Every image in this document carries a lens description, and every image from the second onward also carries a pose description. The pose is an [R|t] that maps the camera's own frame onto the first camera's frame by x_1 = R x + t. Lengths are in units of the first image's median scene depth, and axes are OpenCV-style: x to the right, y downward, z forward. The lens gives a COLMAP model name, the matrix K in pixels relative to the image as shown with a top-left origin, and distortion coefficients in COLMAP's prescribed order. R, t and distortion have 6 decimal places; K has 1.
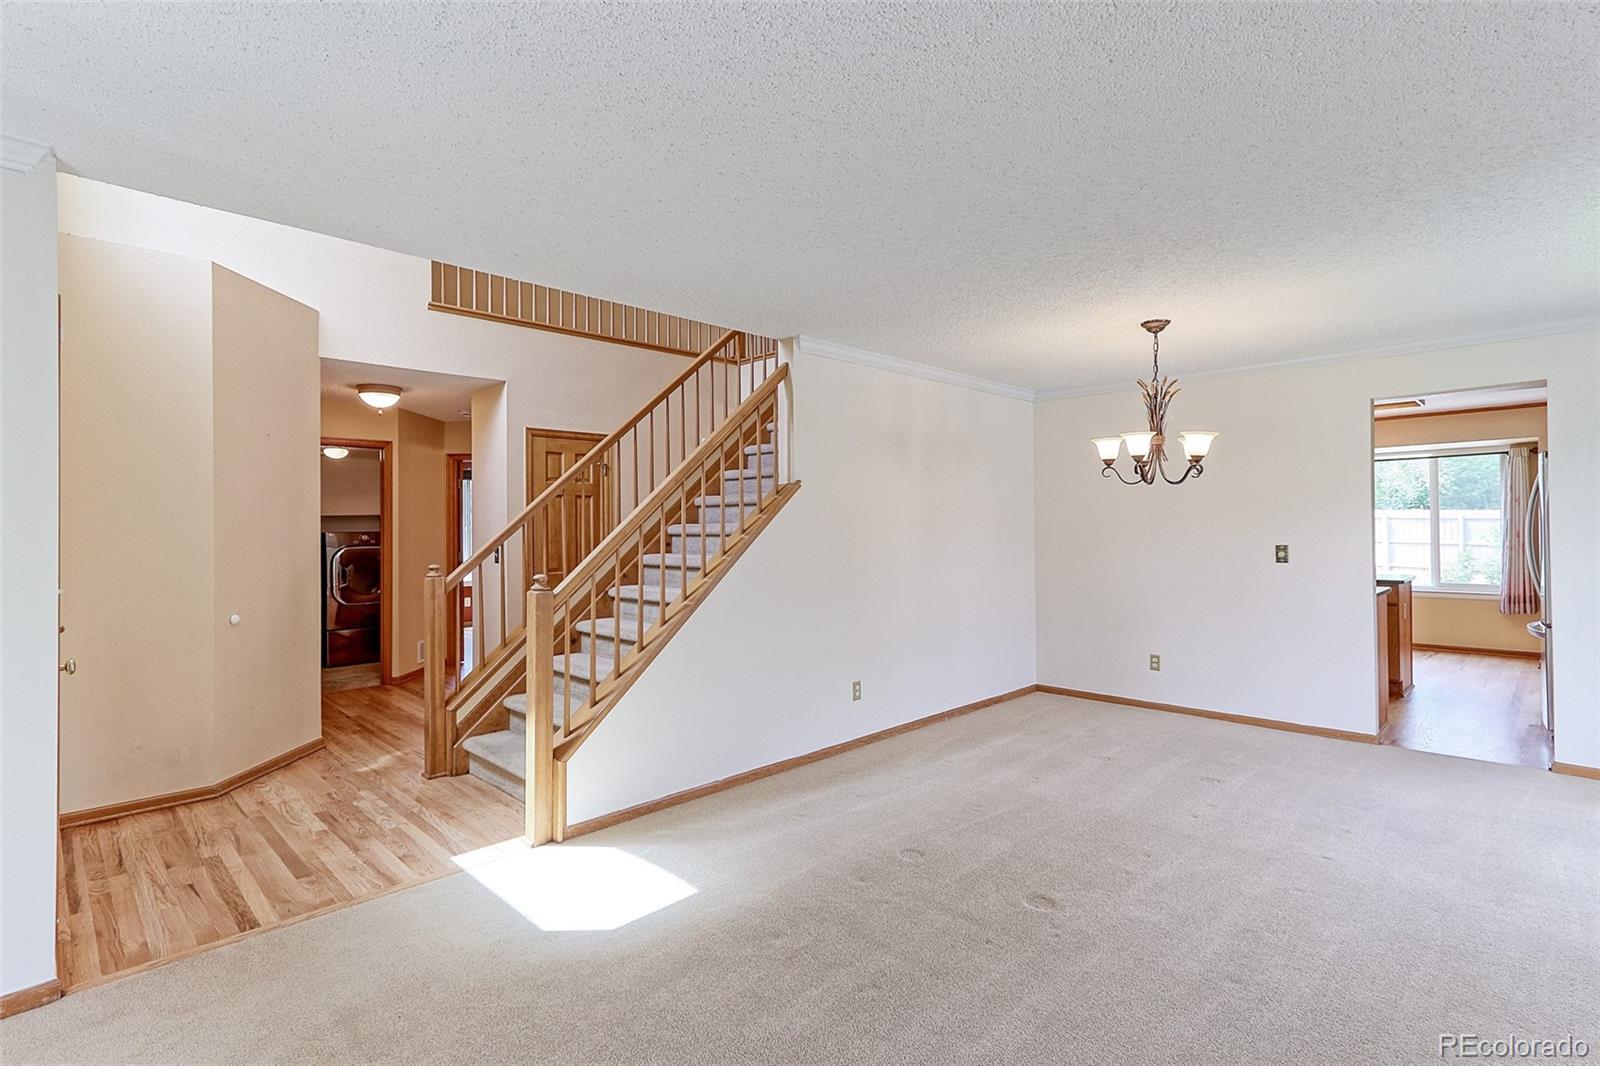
lens RADIAL K [[764.6, 0, 793.6], [0, 764.6, 531.9], [0, 0, 1]] dist [0.001296, 0.003463]
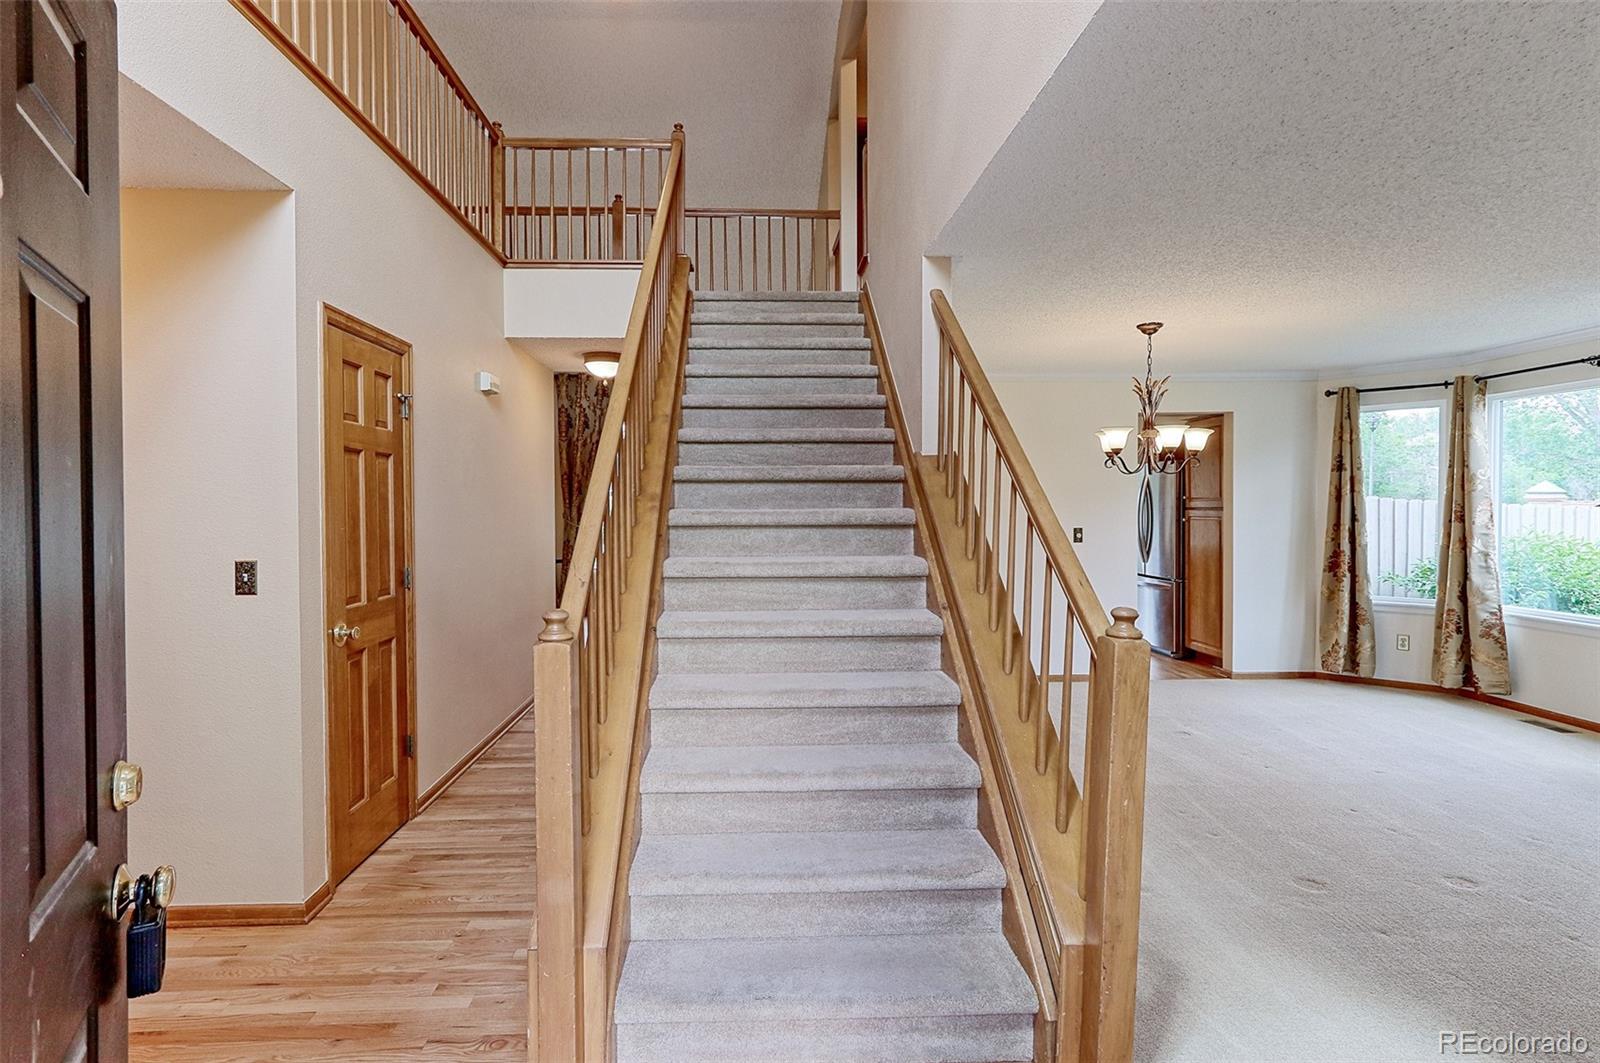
lens RADIAL K [[764.6, 0, 816.1], [0, 764.6, 518.5], [0, 0, 1]] dist [0.001296, 0.003463]
pose [[0.698823, -0.002101, 0.715291, -0.600767], [0.000499, 0.999997, 0.002449, -0.000735], [-0.715294, -0.001354, 0.698822, 0.542457]]
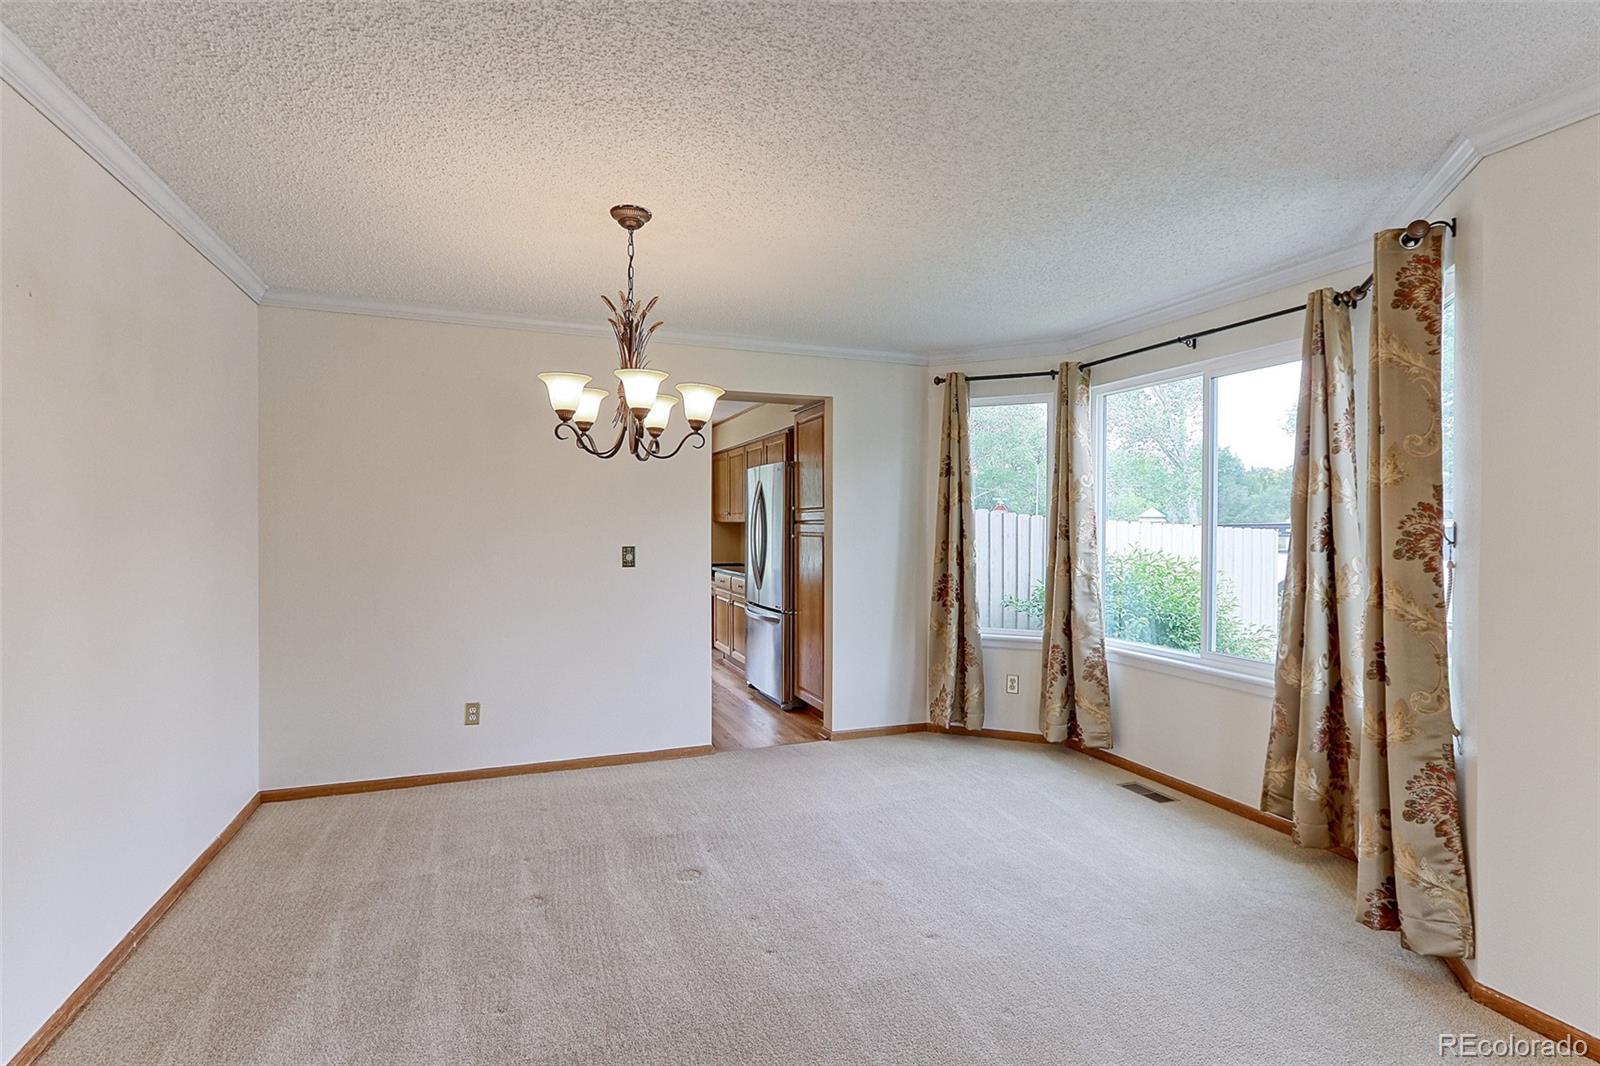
lens RADIAL K [[764.6, 0, 825.5], [0, 764.6, 528.4], [0, 0, 1]] dist [0.001296, 0.003463]
pose [[0.406431, 0.009900, 0.913628, -0.058137], [-0.003799, 0.999951, -0.009146, 0.005154], [-0.913673, 0.000246, 0.406449, 0.540959]]
